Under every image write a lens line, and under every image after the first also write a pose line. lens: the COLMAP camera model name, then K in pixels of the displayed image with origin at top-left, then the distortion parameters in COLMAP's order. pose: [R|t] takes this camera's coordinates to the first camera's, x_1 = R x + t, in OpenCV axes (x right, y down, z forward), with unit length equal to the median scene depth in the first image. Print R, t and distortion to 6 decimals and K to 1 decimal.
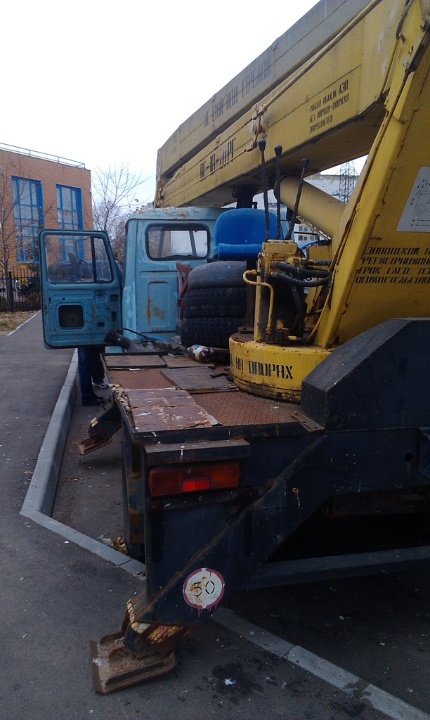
lens RADIAL K [[571.7, 0, 216.1], [0, 571.7, 358.0], [0, 0, 1]] dist [0.051575, -0.058296]
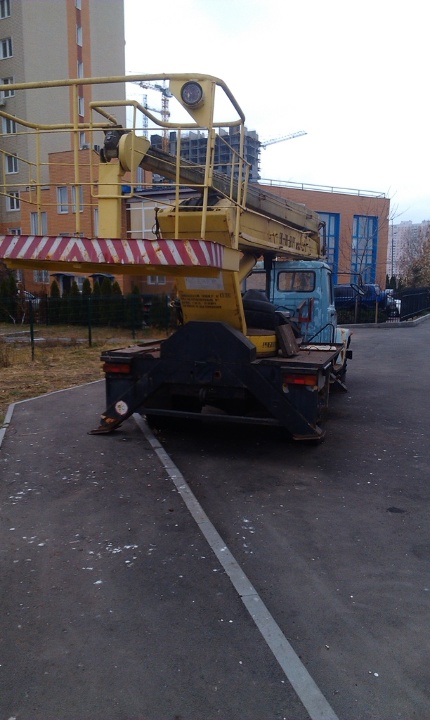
lens RADIAL K [[571.7, 0, 213.1], [0, 571.7, 361.1], [0, 0, 1]] dist [0.051575, -0.058296]
pose [[0.843396, 0.073362, -0.532260, 1.848899], [-0.088906, 0.996034, -0.003592, 0.121175], [0.529886, 0.050351, 0.846573, -1.212794]]
